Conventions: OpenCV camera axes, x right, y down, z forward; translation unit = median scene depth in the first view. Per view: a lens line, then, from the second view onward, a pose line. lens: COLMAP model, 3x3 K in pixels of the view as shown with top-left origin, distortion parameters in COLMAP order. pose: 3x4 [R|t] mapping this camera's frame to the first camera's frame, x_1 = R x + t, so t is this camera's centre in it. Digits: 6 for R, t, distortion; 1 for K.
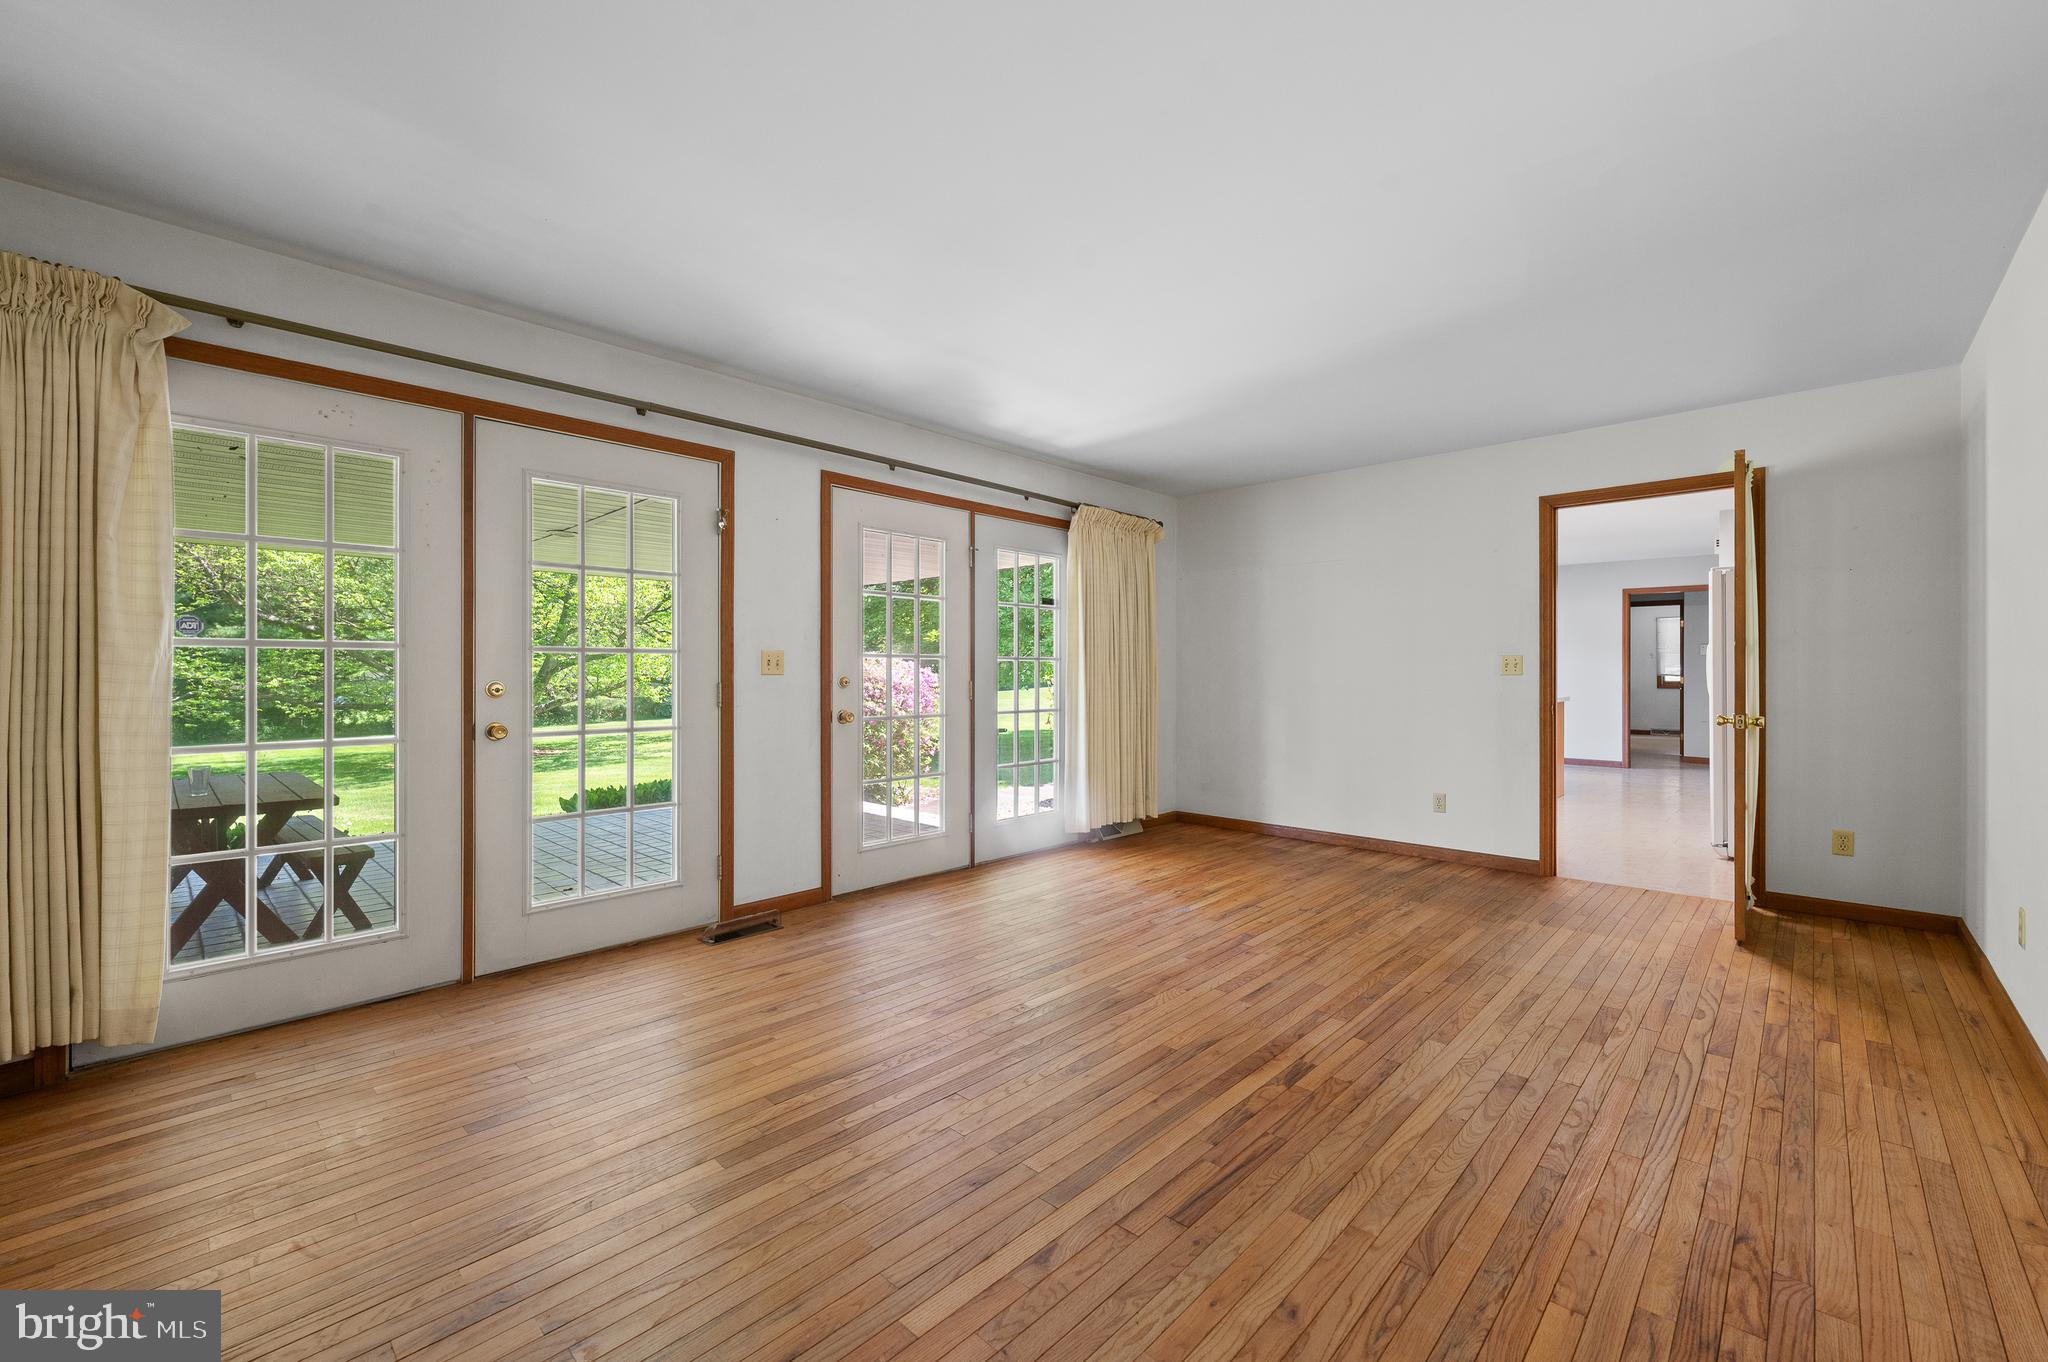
lens RADIAL K [[815.8, 0, 1026.5], [0, 815.8, 675.9], [0, 0, 1]] dist [-0.006811, 0.000316]
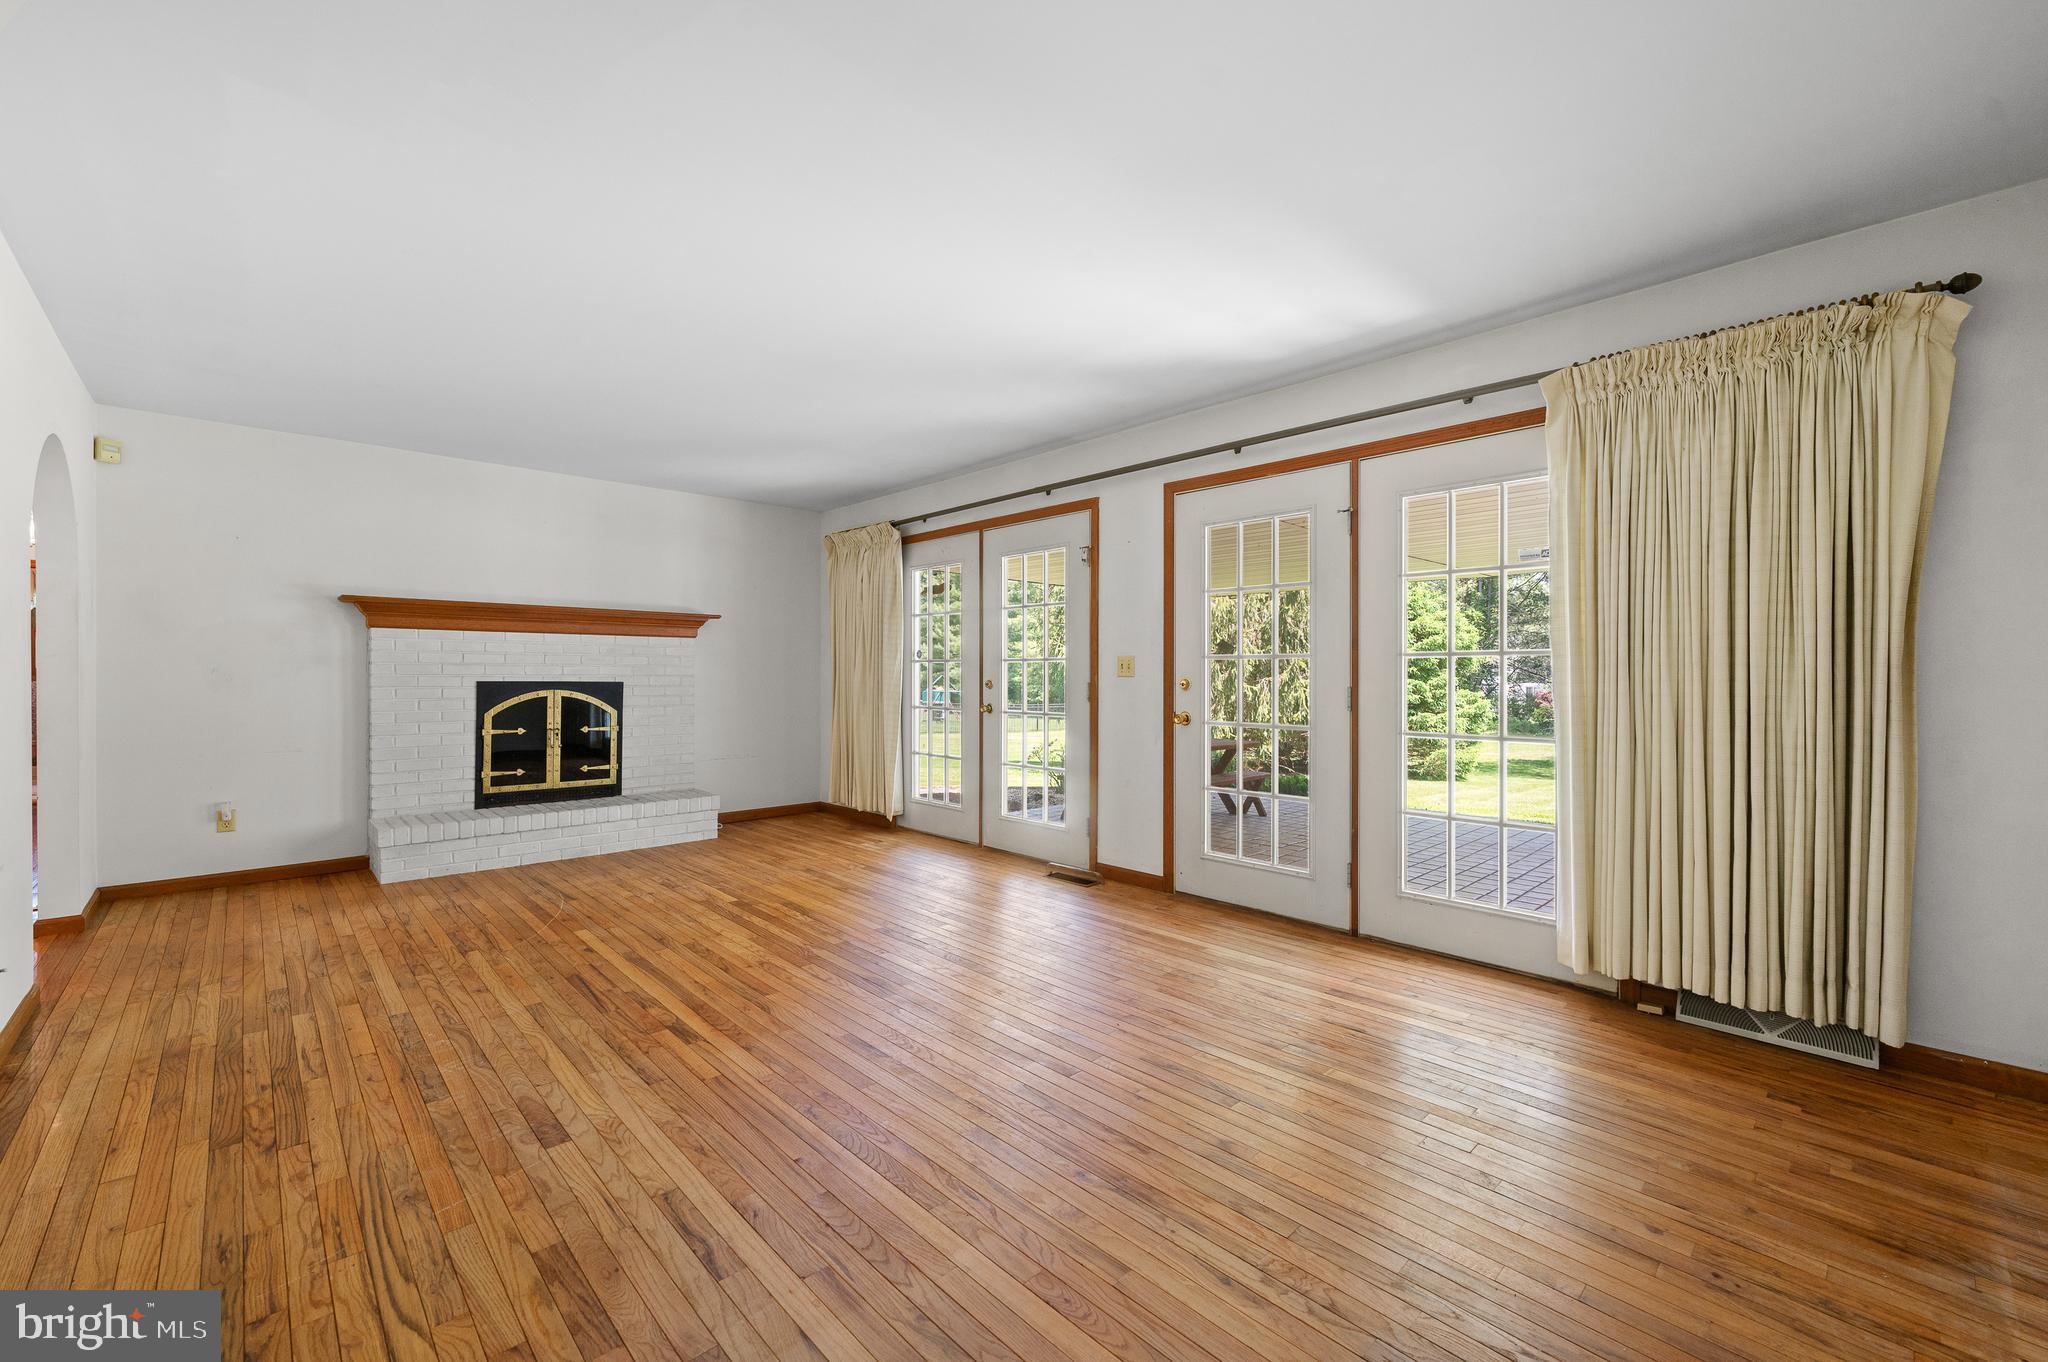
lens RADIAL K [[815.8, 0, 1027.9], [0, 815.8, 676.2], [0, 0, 1]] dist [-0.006811, 0.000316]
pose [[-0.033619, 0.000916, -0.999434, 0.901858], [-0.007480, 0.999971, 0.001168, -0.002256], [0.999407, 0.007515, -0.033611, 0.951663]]
